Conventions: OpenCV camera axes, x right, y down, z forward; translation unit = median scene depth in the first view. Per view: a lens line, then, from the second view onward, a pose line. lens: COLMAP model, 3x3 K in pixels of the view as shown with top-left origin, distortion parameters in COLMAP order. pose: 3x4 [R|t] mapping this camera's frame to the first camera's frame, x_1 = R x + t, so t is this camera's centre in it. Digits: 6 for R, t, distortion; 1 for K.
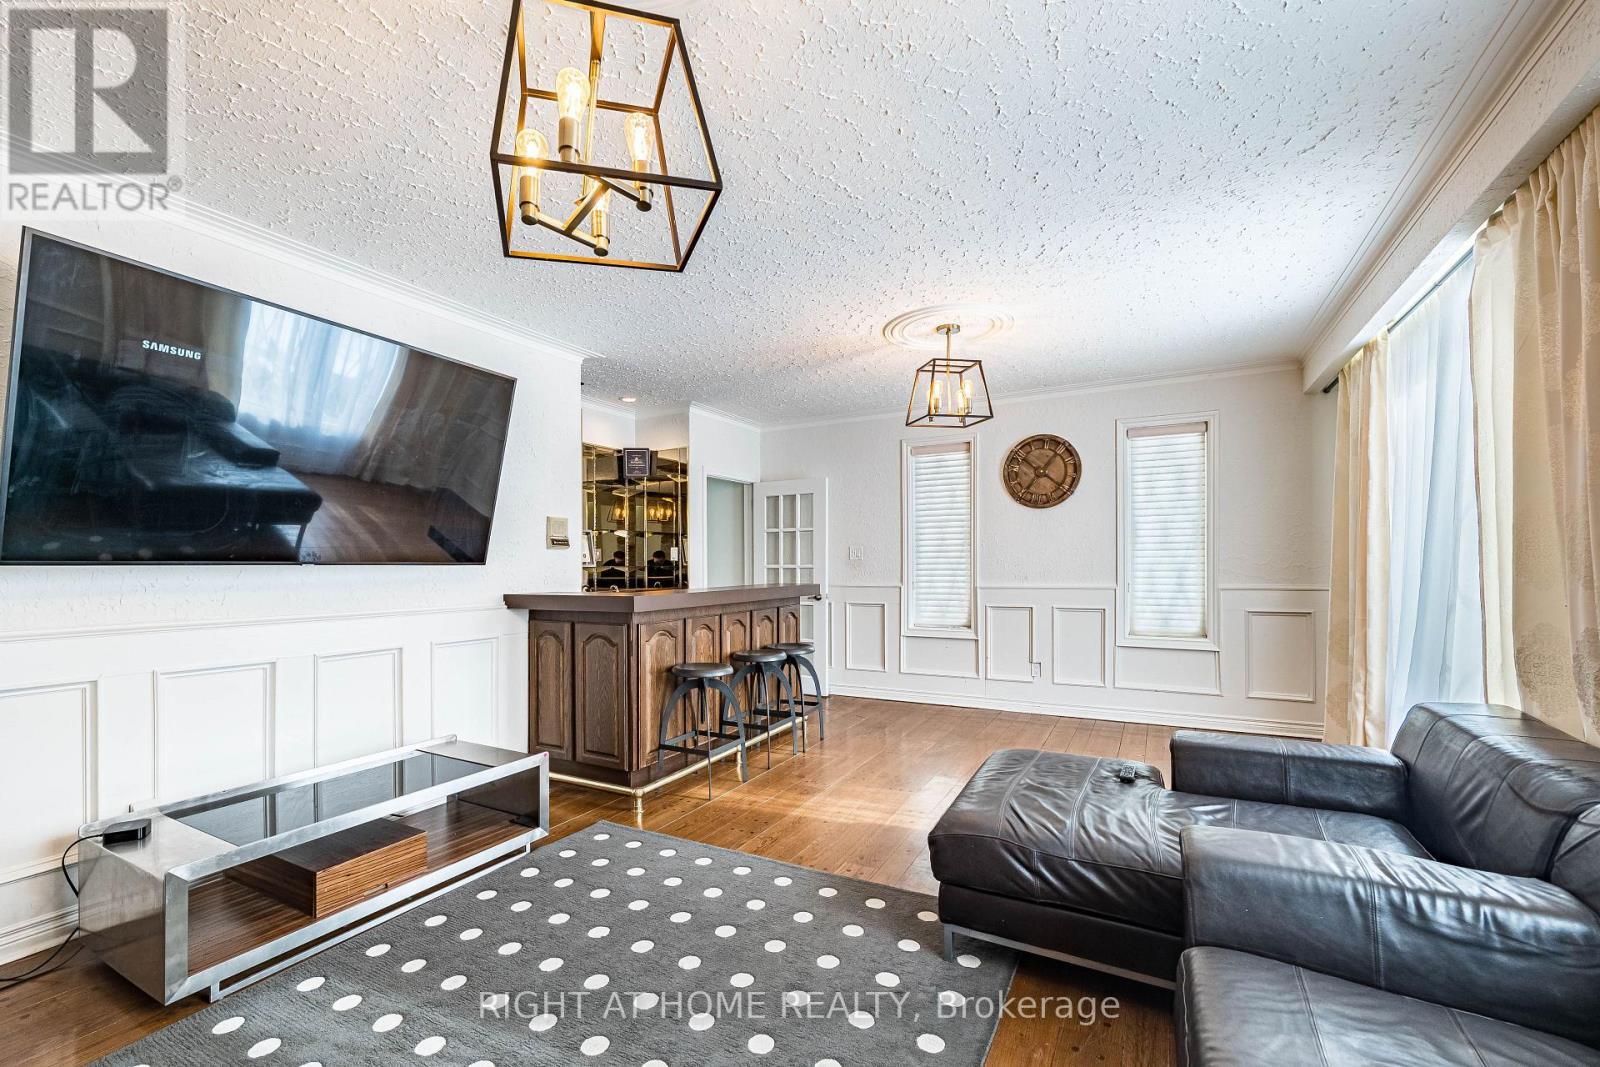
lens RADIAL K [[667.0, 0, 769.8], [0, 667.0, 577.5], [0, 0, 1]] dist [0.002118, 0.000002]
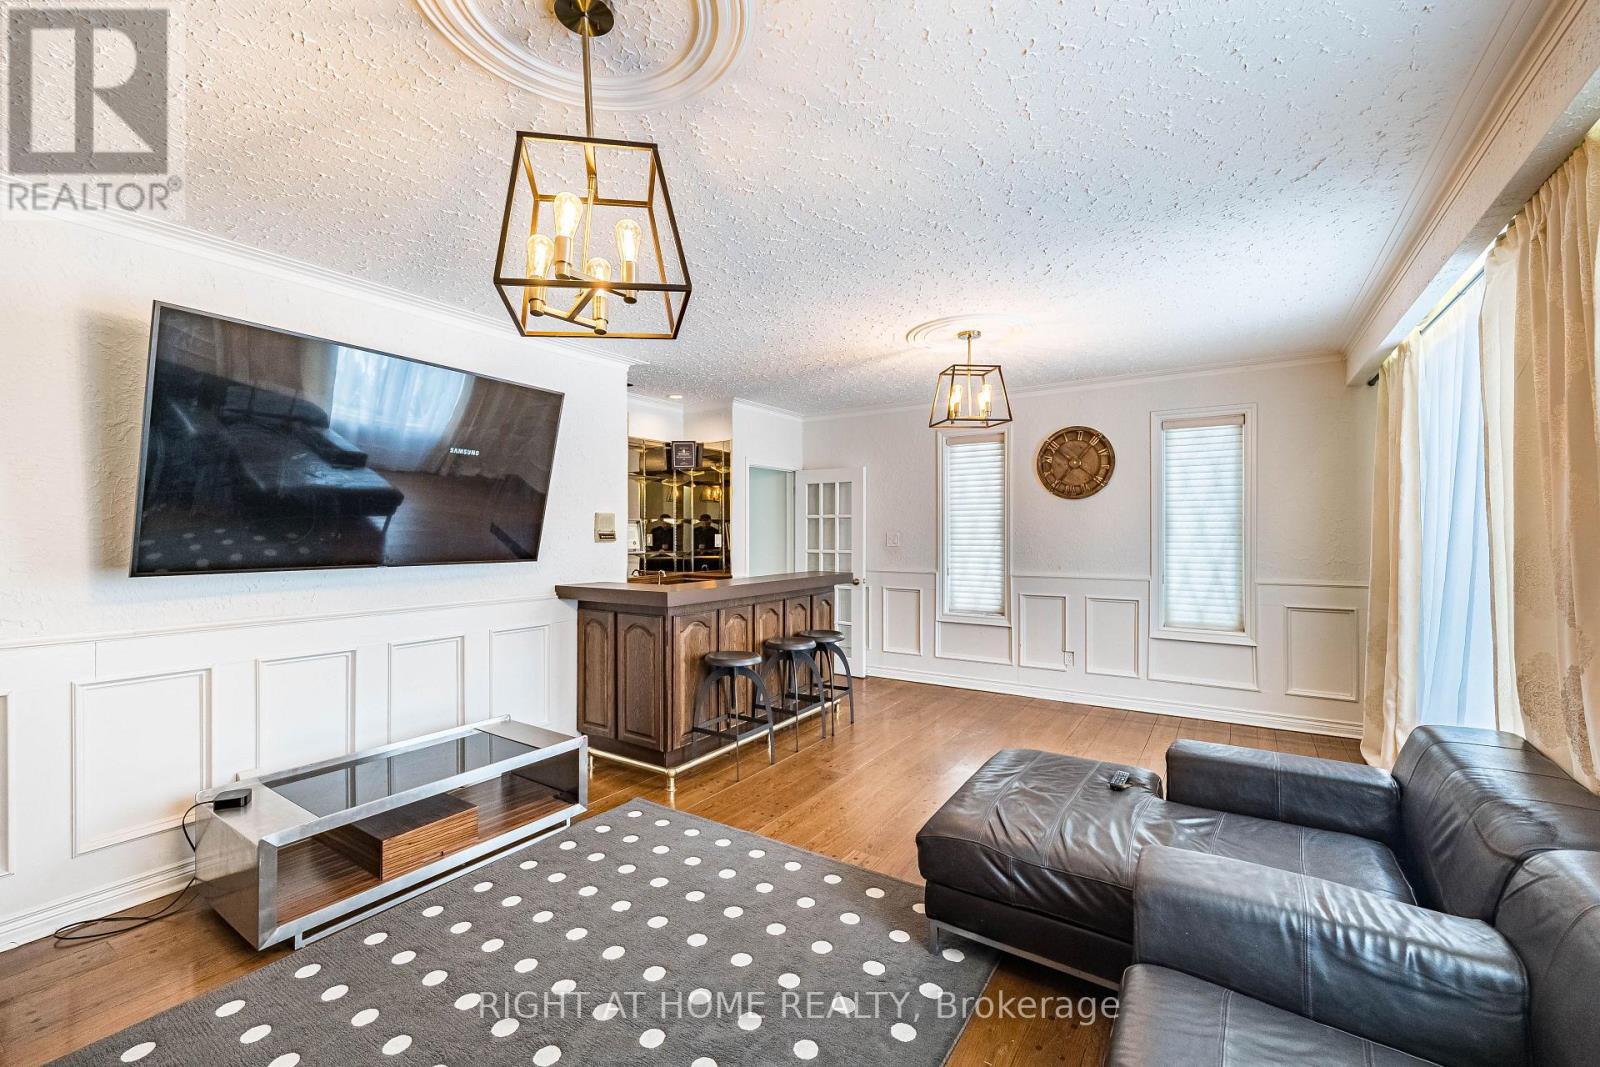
lens RADIAL K [[667.0, 0, 787.7], [0, 667.0, 529.8], [0, 0, 1]] dist [0.002118, 0.000002]
pose [[0.995540, 0.004382, -0.094242, 0.118051], [-0.004346, 0.999990, 0.000595, -0.094847], [0.094244, -0.000183, 0.995549, -0.080033]]
